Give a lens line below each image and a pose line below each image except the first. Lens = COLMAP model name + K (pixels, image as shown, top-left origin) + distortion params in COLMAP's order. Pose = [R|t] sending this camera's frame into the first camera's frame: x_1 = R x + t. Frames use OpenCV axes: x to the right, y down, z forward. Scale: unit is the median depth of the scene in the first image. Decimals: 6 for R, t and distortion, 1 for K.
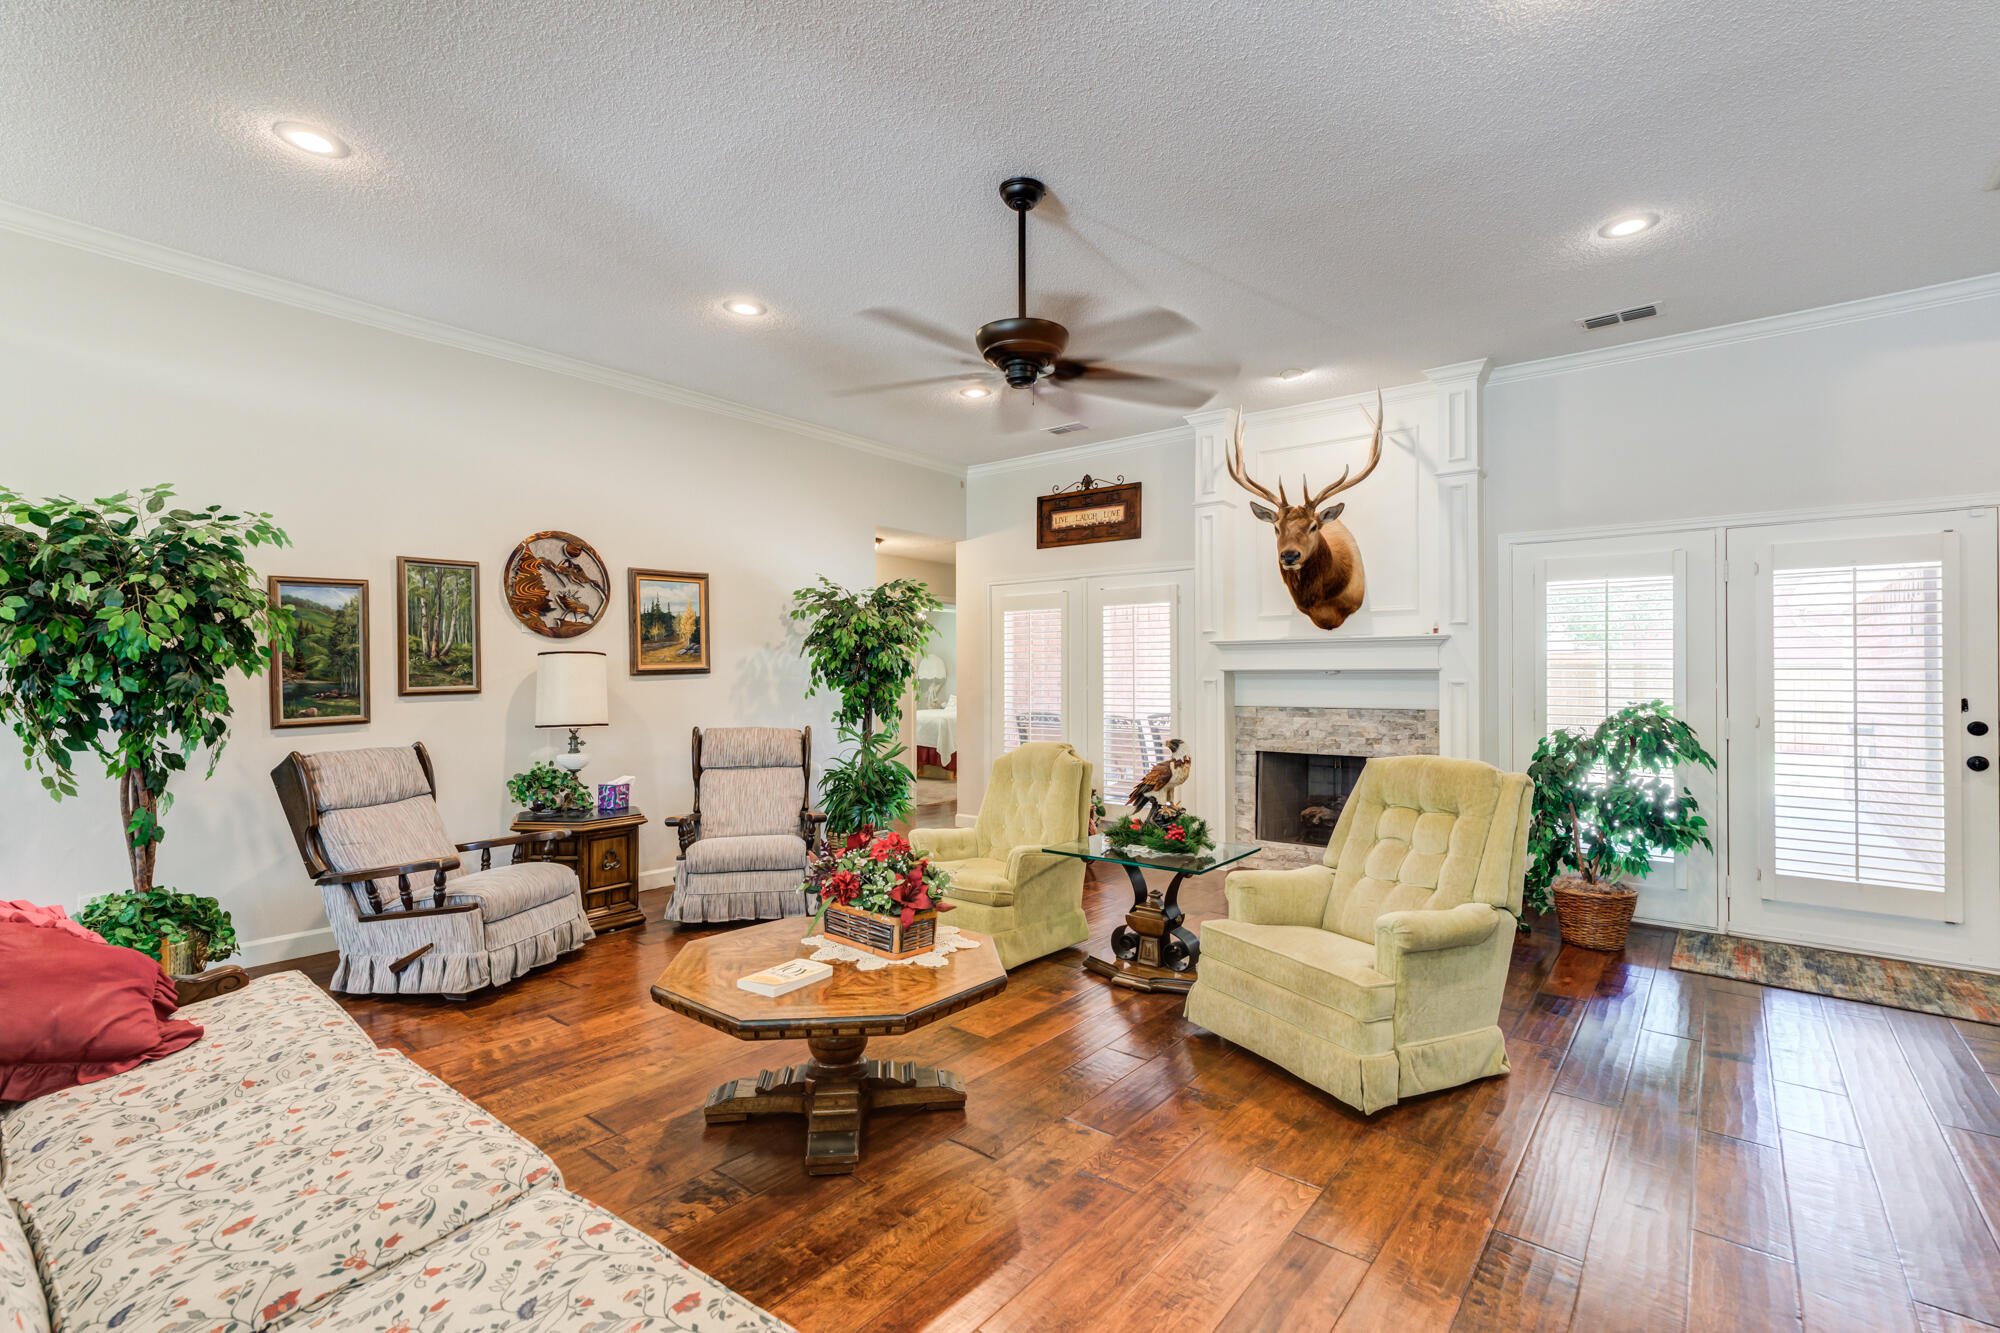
lens RADIAL K [[928.0, 0, 1000.2], [0, 928.0, 662.6], [0, 0, 1]] dist [-0.010698, 0.016257]
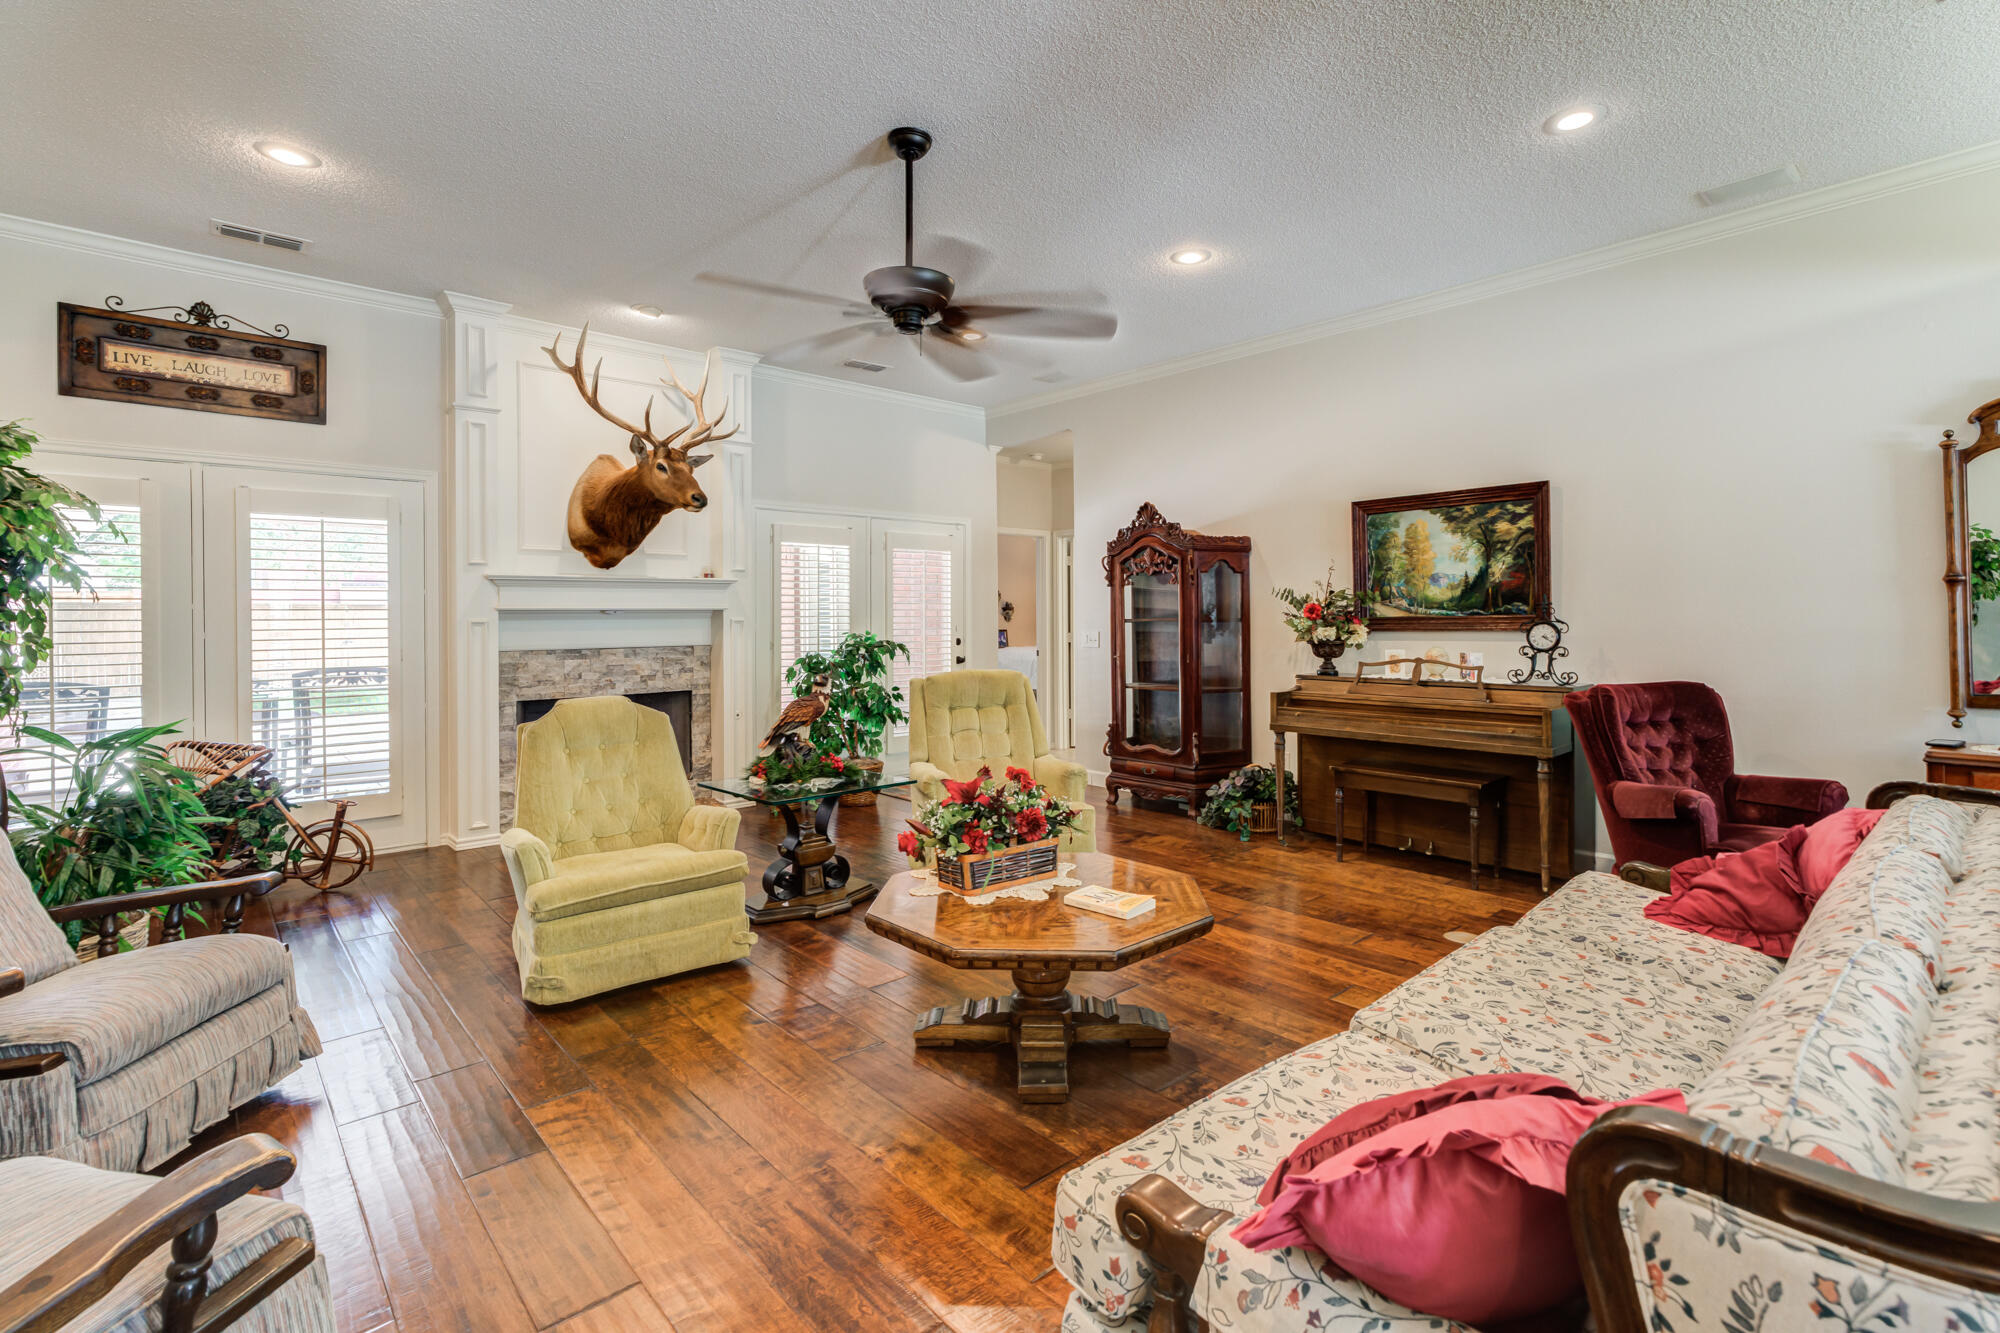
lens RADIAL K [[928.8, 0, 1032.4], [0, 928.8, 619.9], [0, 0, 1]] dist [-0.015265, 0.019126]
pose [[0.134893, -0.007367, 0.990833, -0.599537], [-0.008750, 0.999925, 0.008626, 0.006701], [-0.990822, -0.009833, 0.134819, 0.447425]]
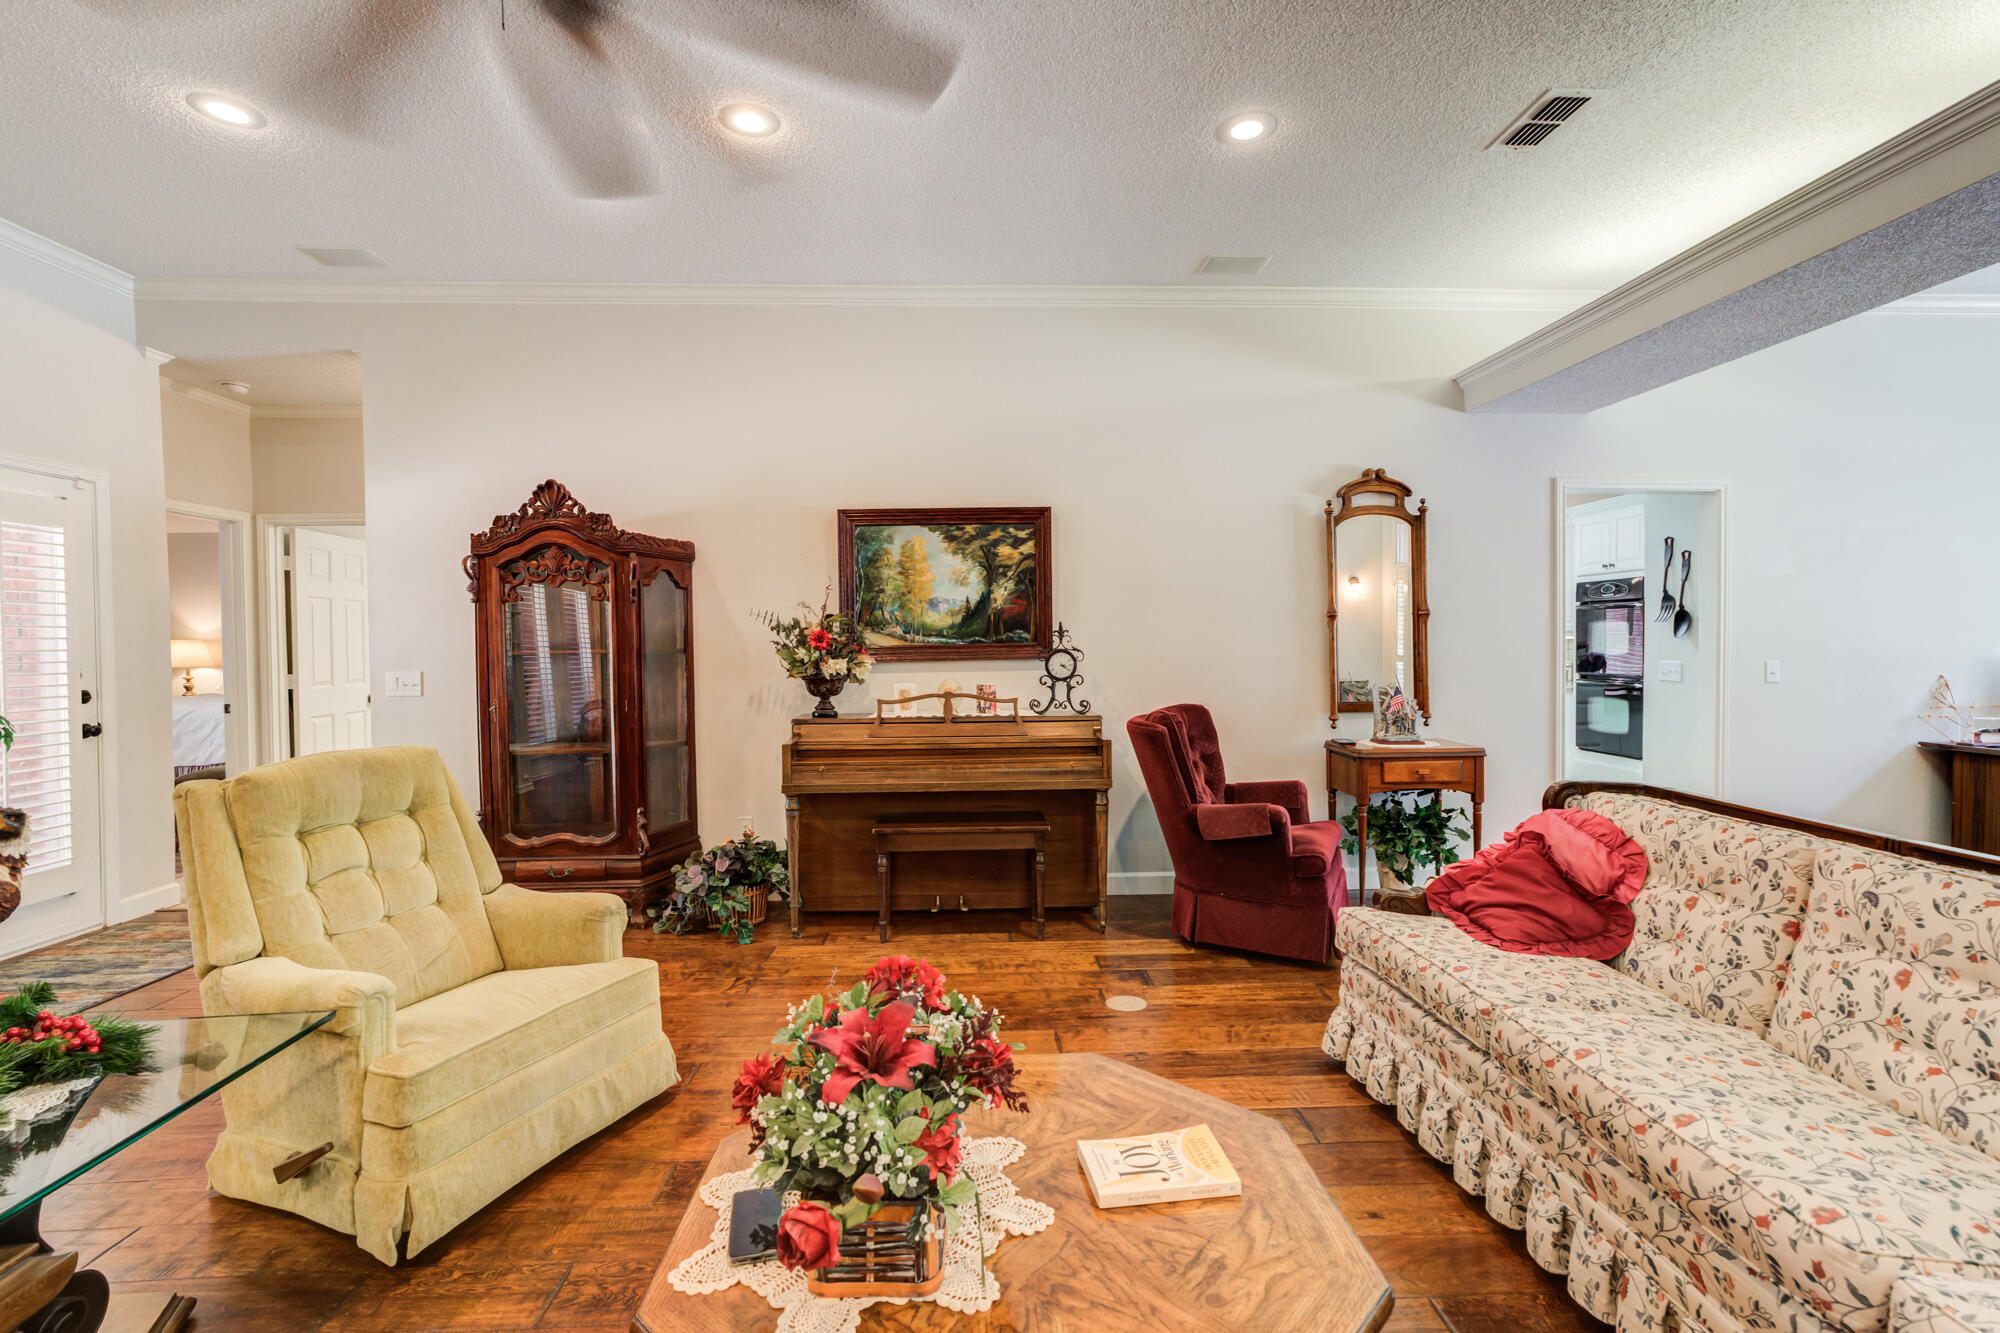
lens RADIAL K [[905.7, 0, 995.9], [0, 905.7, 661.8], [0, 0, 1]] dist [-0.012676, 0.013552]
pose [[-0.659552, -0.015141, 0.751506, -0.272558], [-0.004057, 0.999854, 0.016584, 0.009020], [-0.751648, 0.007889, -0.659517, 0.677558]]
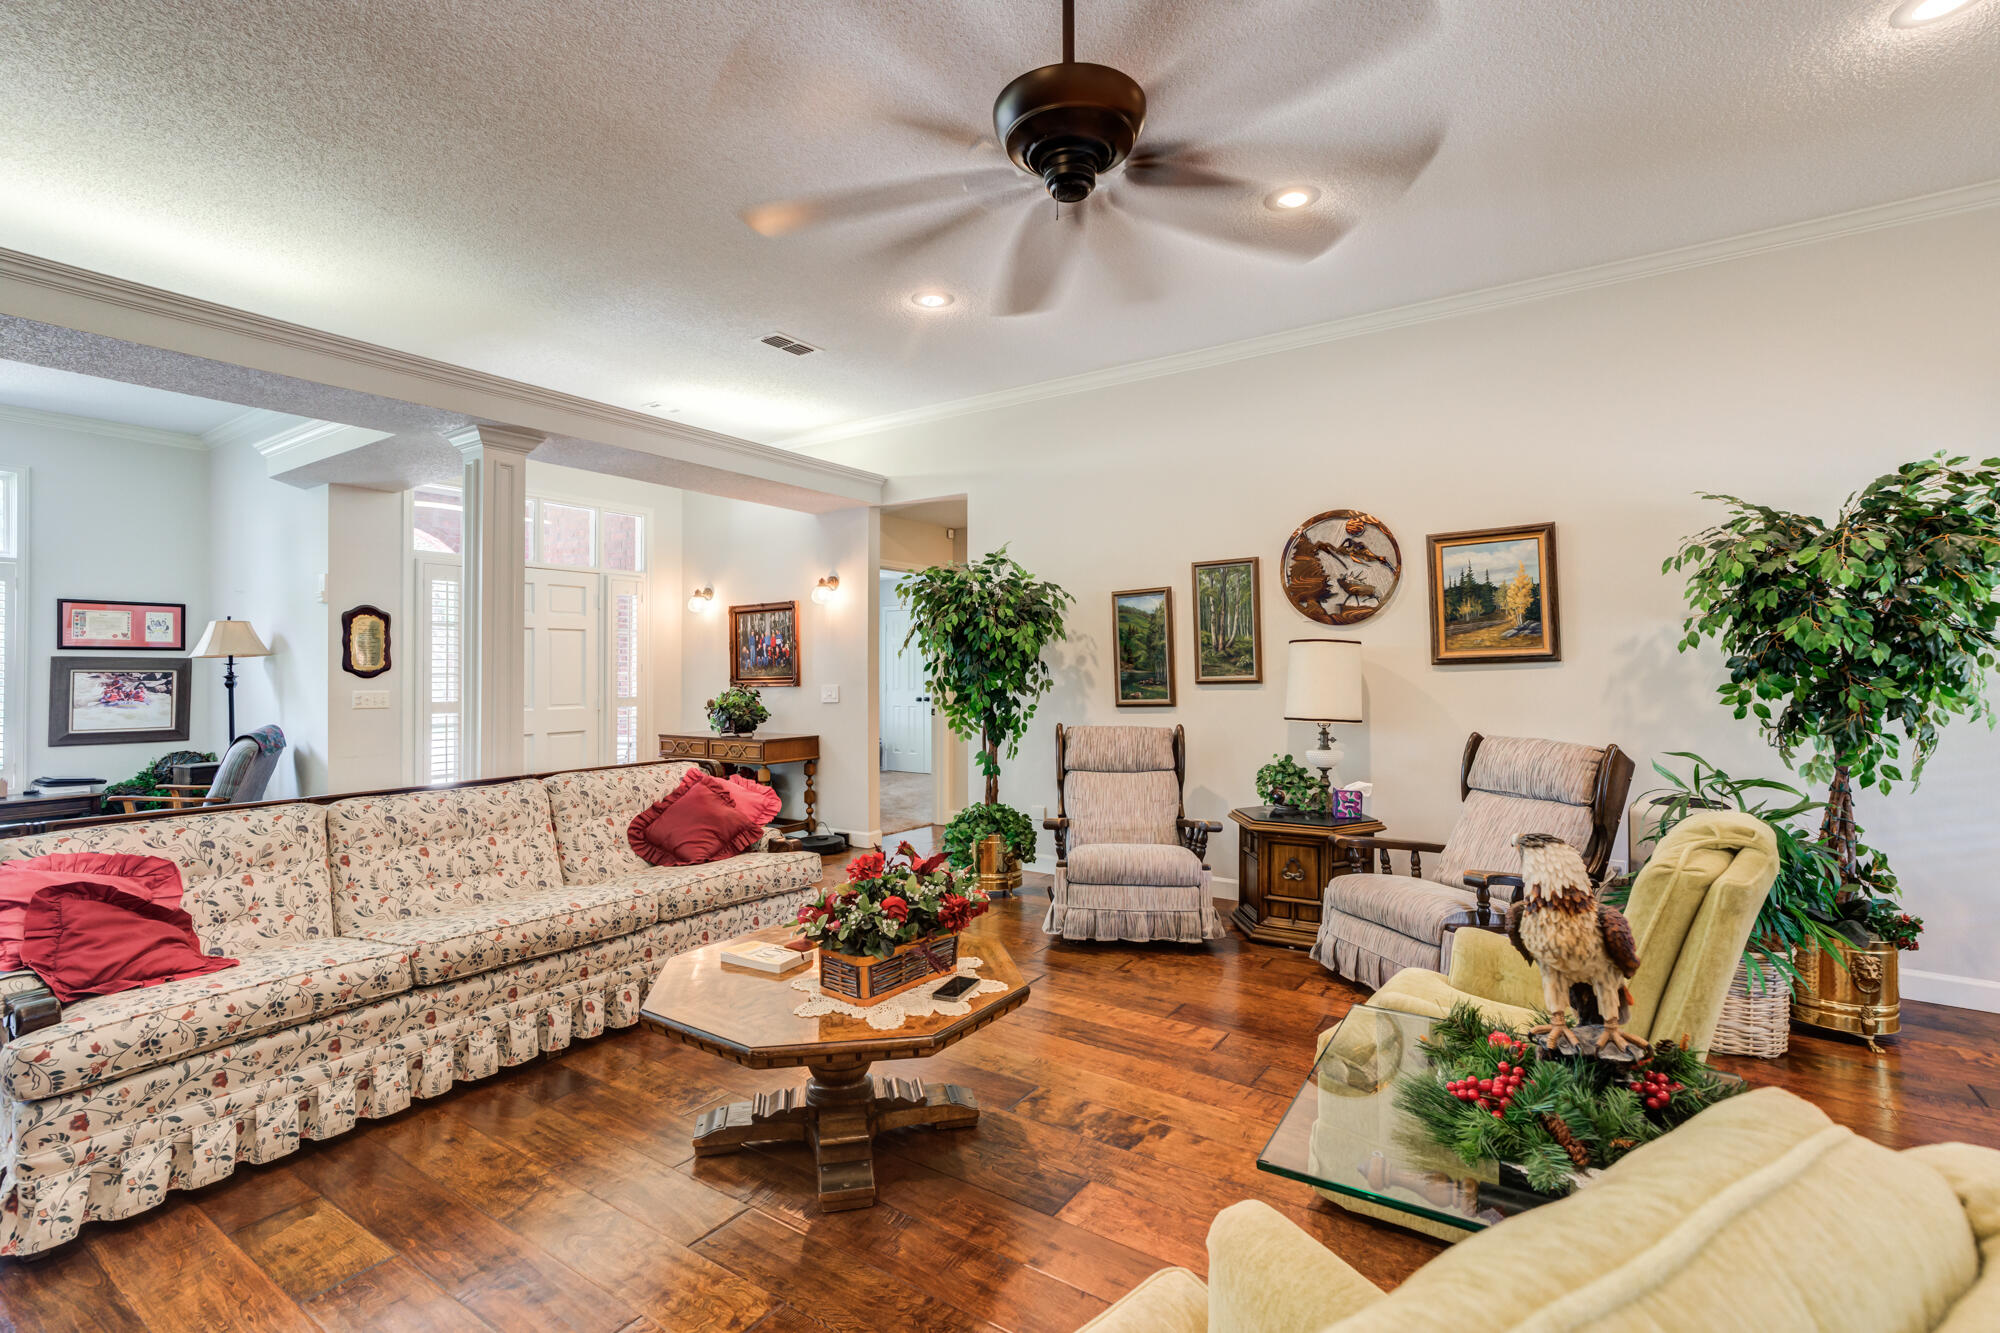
lens RADIAL K [[888.2, 0, 1015.5], [0, 888.2, 661.3], [0, 0, 1]] dist [-0.009419, 0.012895]
pose [[0.083039, -0.009722, -0.996499, 0.357951], [0.016803, 0.999824, -0.008354, 0.010914], [0.996405, -0.016050, 0.083188, 0.568487]]
